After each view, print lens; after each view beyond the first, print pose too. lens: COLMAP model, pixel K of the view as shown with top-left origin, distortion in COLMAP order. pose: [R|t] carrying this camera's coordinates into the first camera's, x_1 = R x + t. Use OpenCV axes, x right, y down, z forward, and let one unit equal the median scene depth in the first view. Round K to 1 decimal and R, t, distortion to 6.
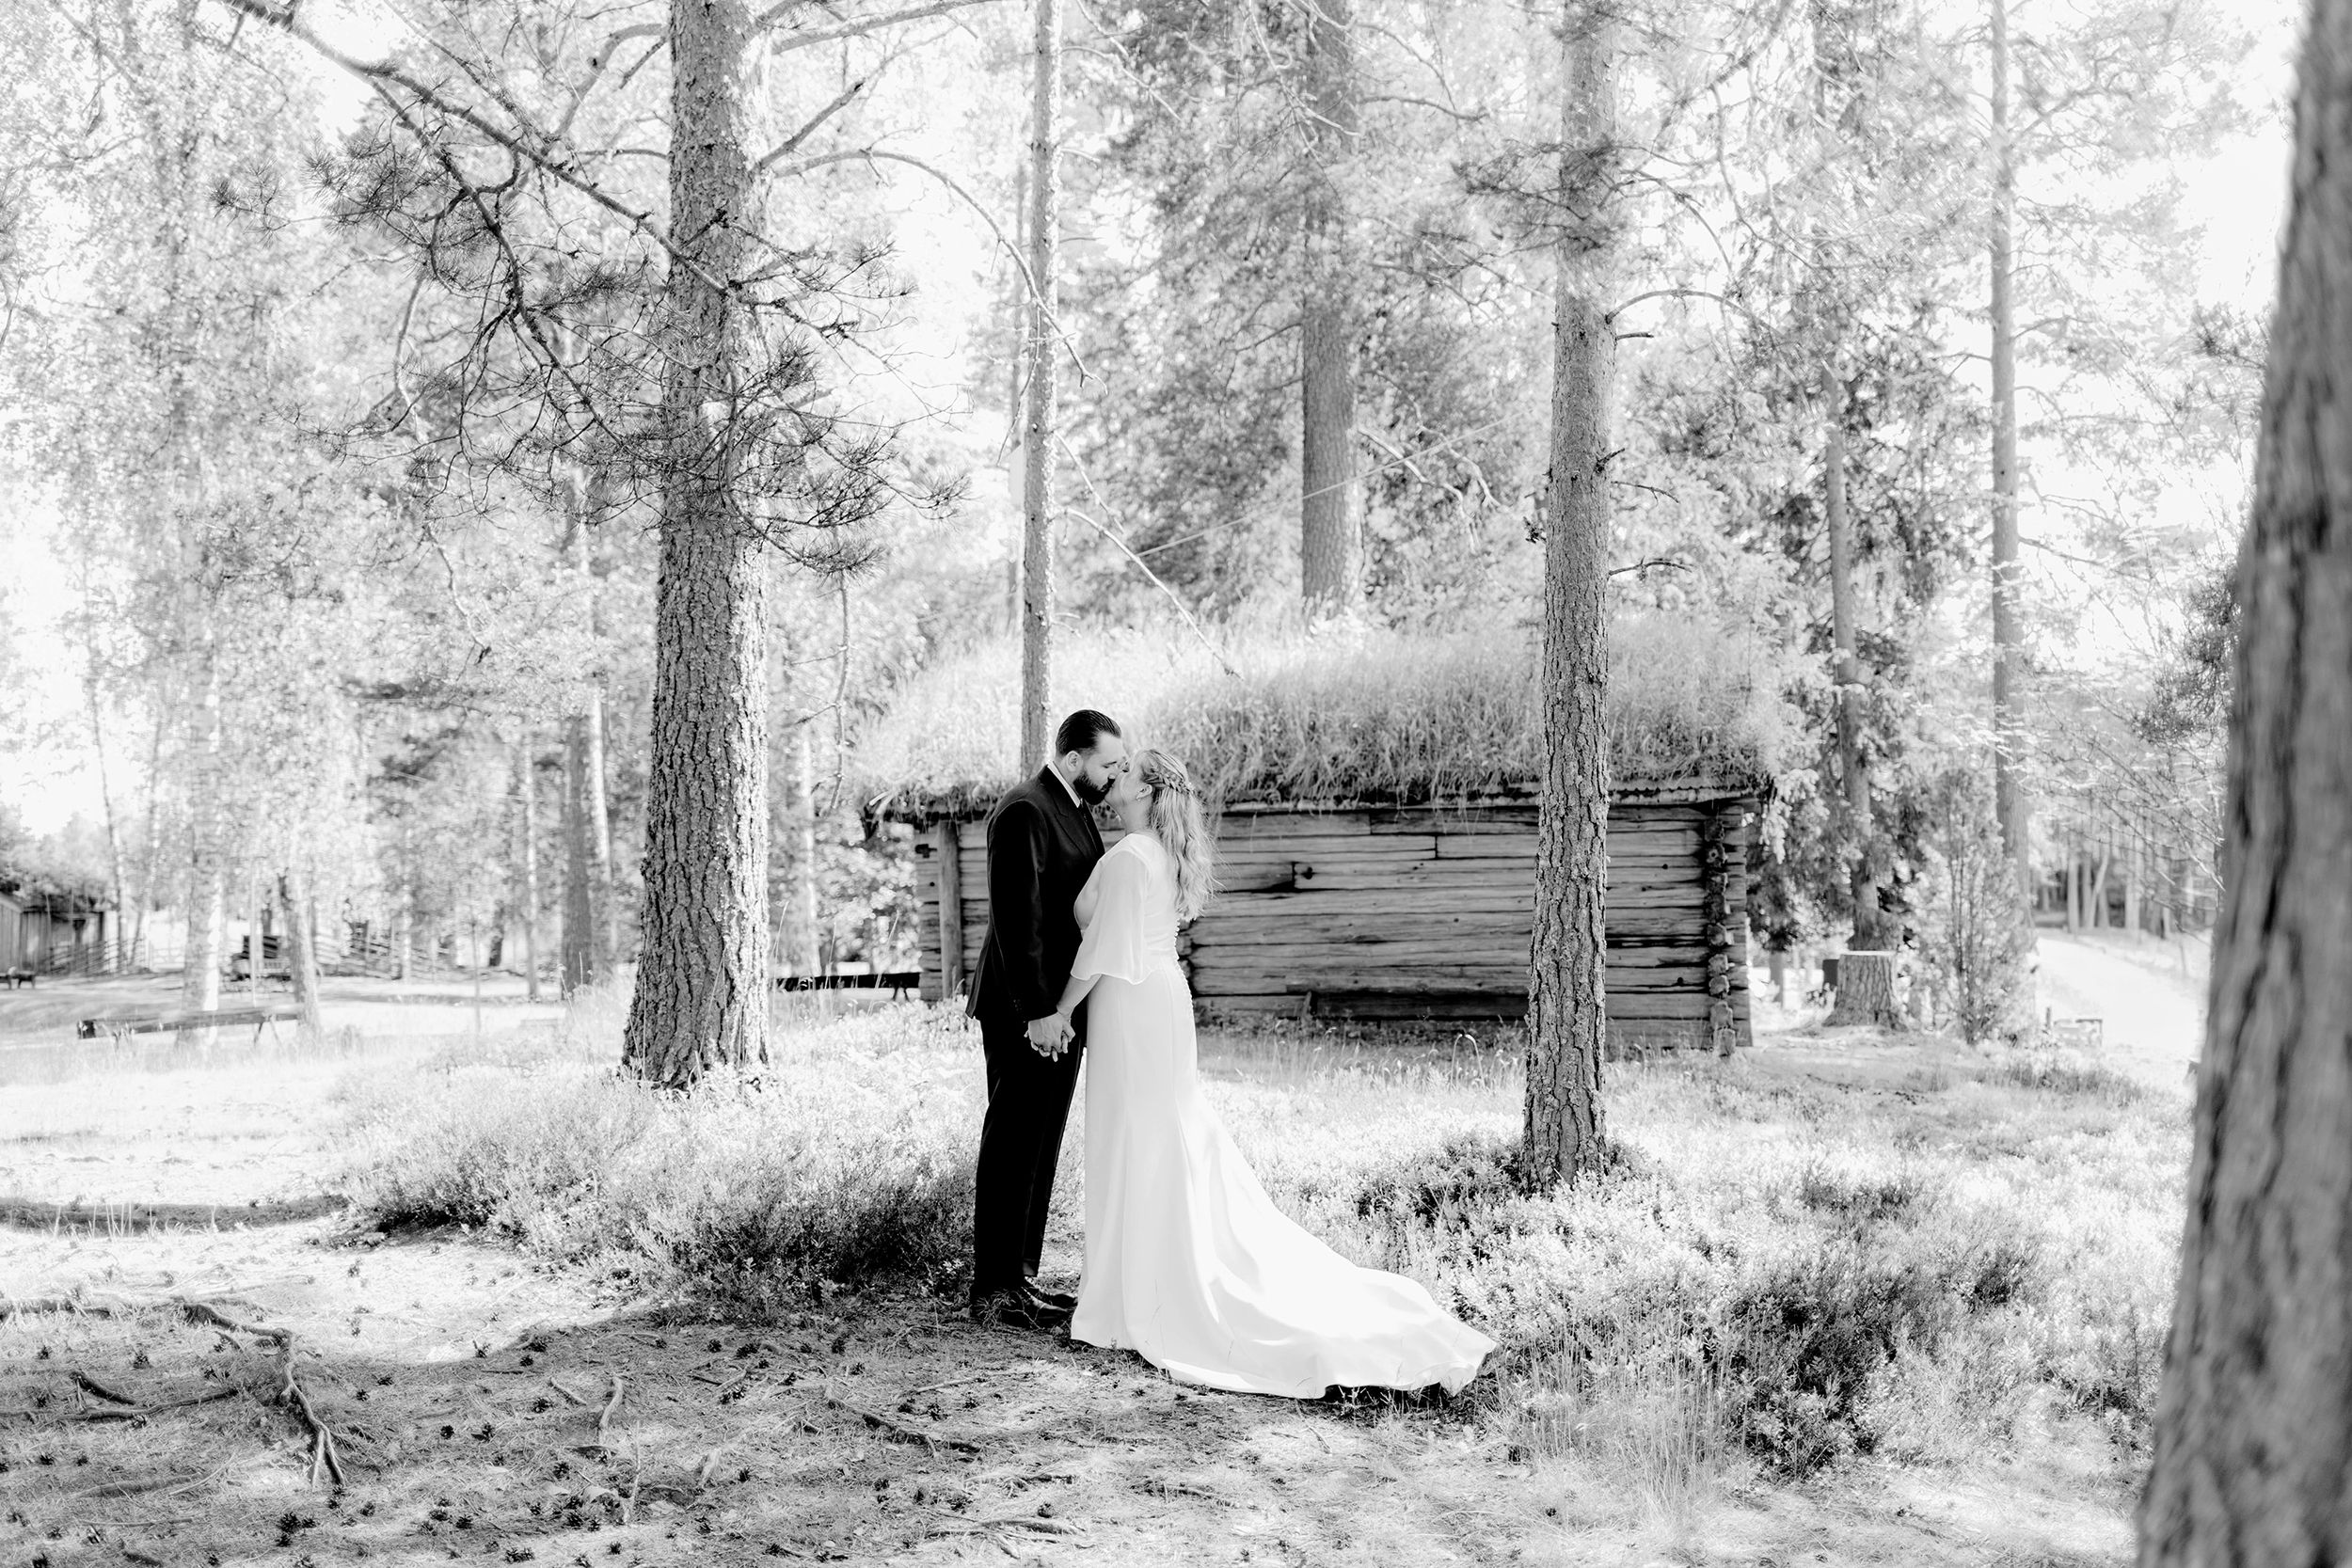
lens RADIAL K [[2343.2, 0, 1177.0], [0, 2343.2, 781.8], [0, 0, 1]] dist [-0.095661, 0.000000]
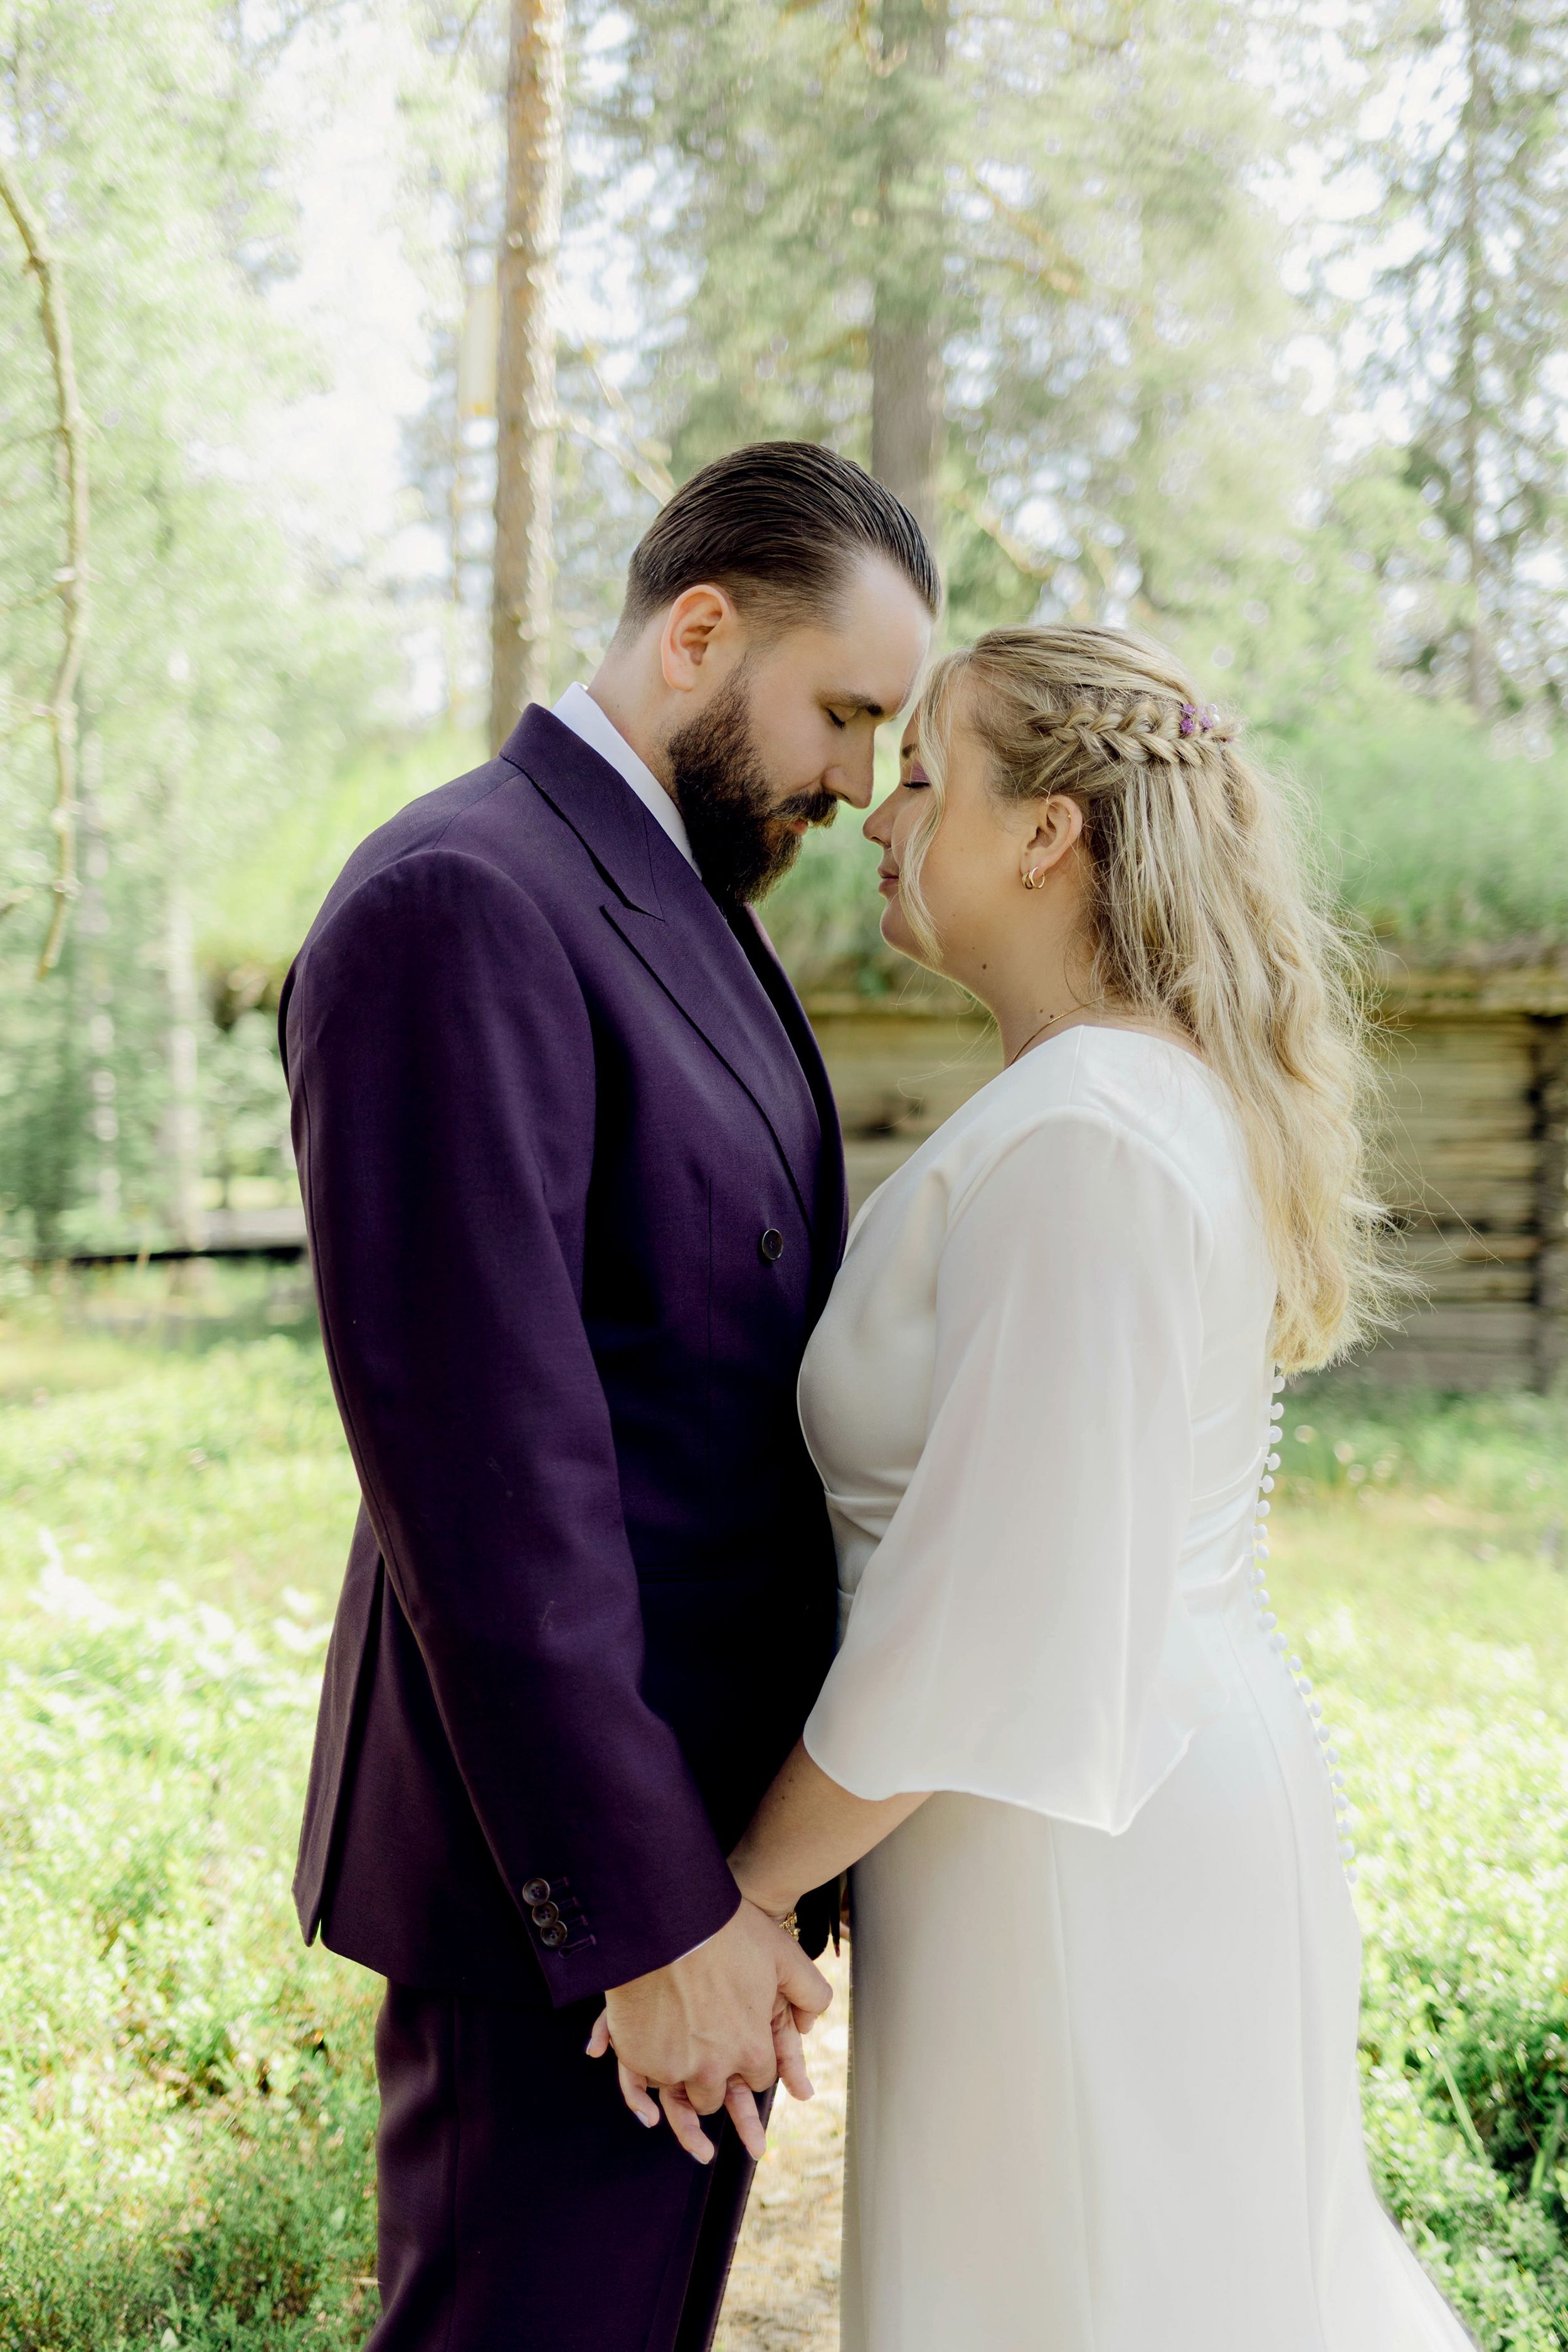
lens RADIAL K [[2343.4, 0, 786.3], [0, 2343.4, 1182.4], [0, 0, 1]] dist [-0.095661, 0.000000]
pose [[0.996983, 0.015501, 0.076056, -0.028489], [-0.021604, 0.996553, 0.080095, 0.008847], [-0.074553, -0.081496, 0.993881, 0.378705]]
